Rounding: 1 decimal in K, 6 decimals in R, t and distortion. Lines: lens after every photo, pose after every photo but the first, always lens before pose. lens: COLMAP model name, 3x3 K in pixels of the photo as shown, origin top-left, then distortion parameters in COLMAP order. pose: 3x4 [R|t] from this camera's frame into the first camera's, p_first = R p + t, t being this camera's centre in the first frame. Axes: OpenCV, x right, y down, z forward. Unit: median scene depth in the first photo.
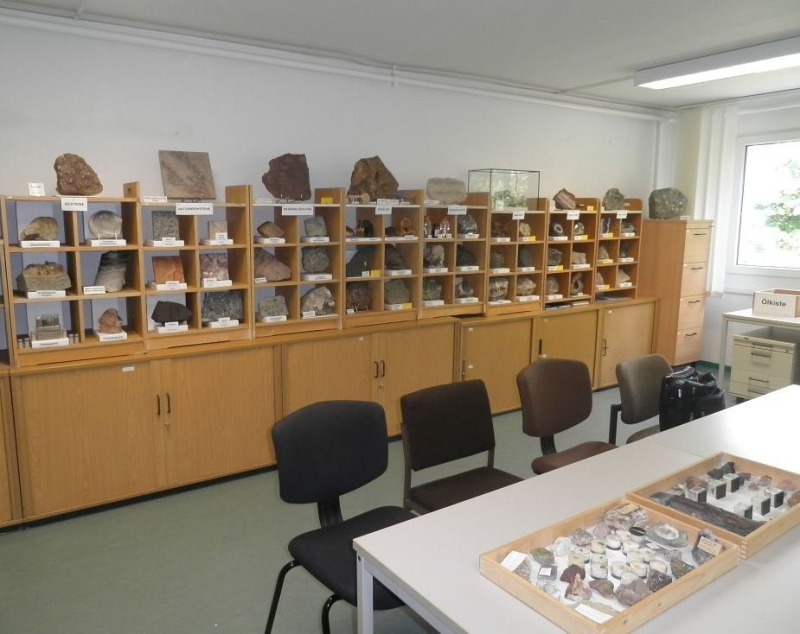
lens RADIAL K [[651.6, 0, 396.7], [0, 651.6, 320.4], [0, 0, 1]] dist [-0.049601, 0.005296]
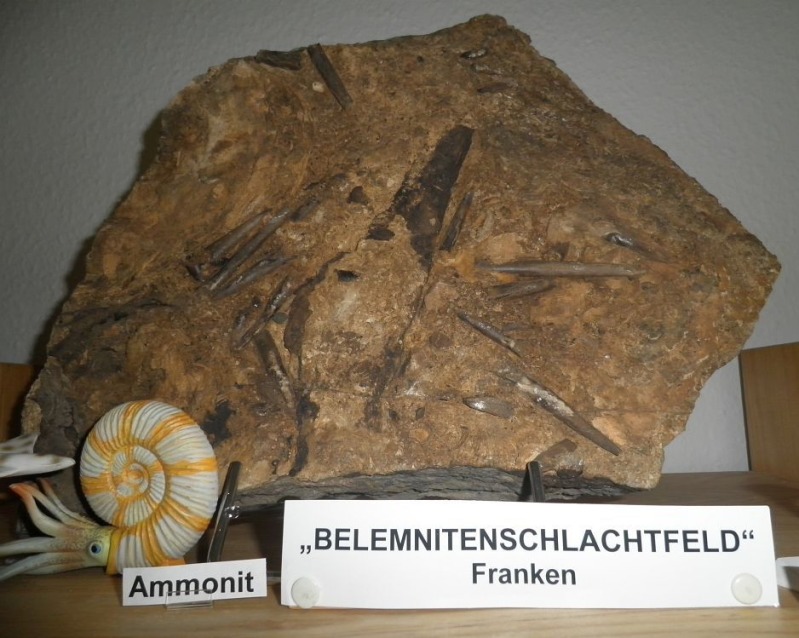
lens RADIAL K [[667.8, 0, 401.1], [0, 667.8, 318.6], [0, 0, 1]] dist [-0.004842, 0.000620]
pose [[0.807492, -0.105668, -0.580336, 0.014500], [-0.073561, 0.958106, -0.276807, -0.201635], [0.585273, 0.266209, 0.765890, 1.039656]]
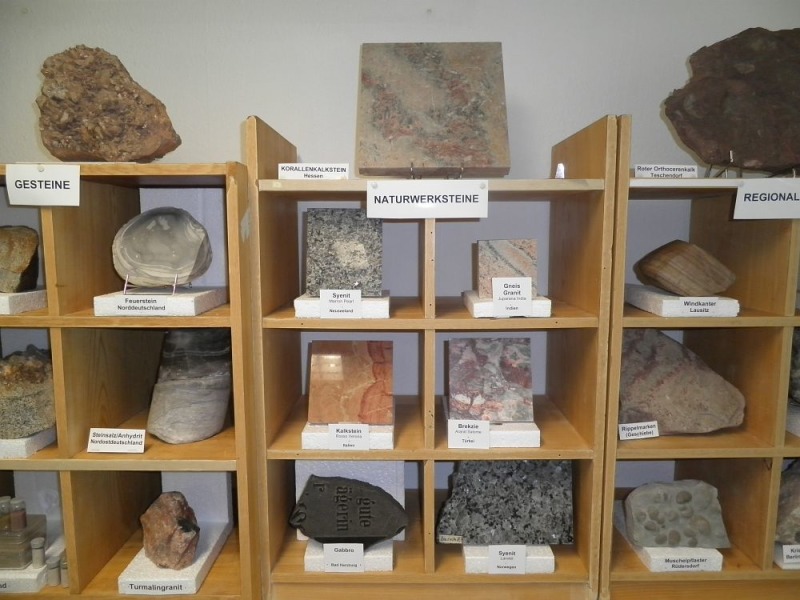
lens RADIAL K [[561.1, 0, 398.1], [0, 561.1, 298.5], [0, 0, 1]] dist [-0.005944, -0.002097]
pose [[0.824895, 0.051271, -0.562956, -0.156088], [-0.083812, 0.995964, -0.032103, -0.105344], [0.559038, 0.073664, 0.825863, 0.707324]]
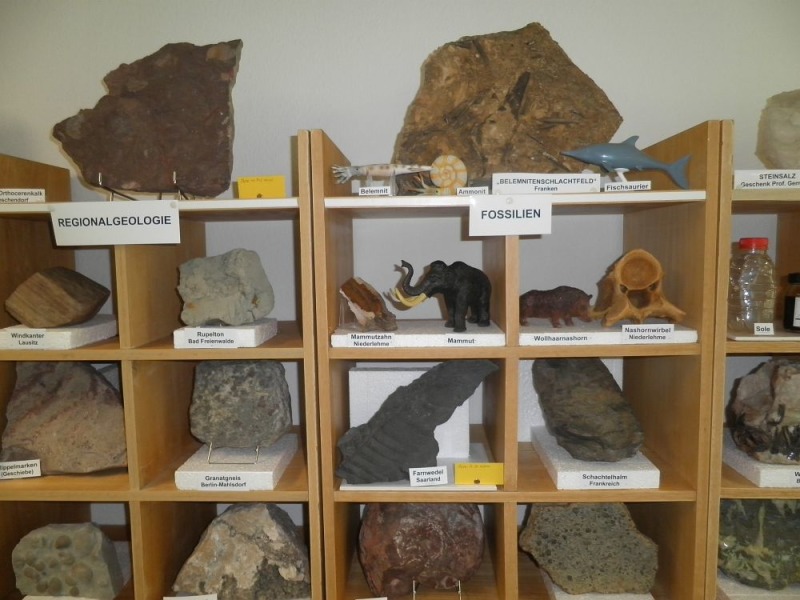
lens RADIAL K [[560.7, 0, 401.0], [0, 560.7, 297.0], [0, 0, 1]] dist [-0.011929, -0.000105]
pose [[0.806616, 0.029710, -0.590329, 0.073299], [-0.080739, 0.994913, -0.060248, -0.136440], [0.585536, 0.096260, 0.804911, 0.887580]]
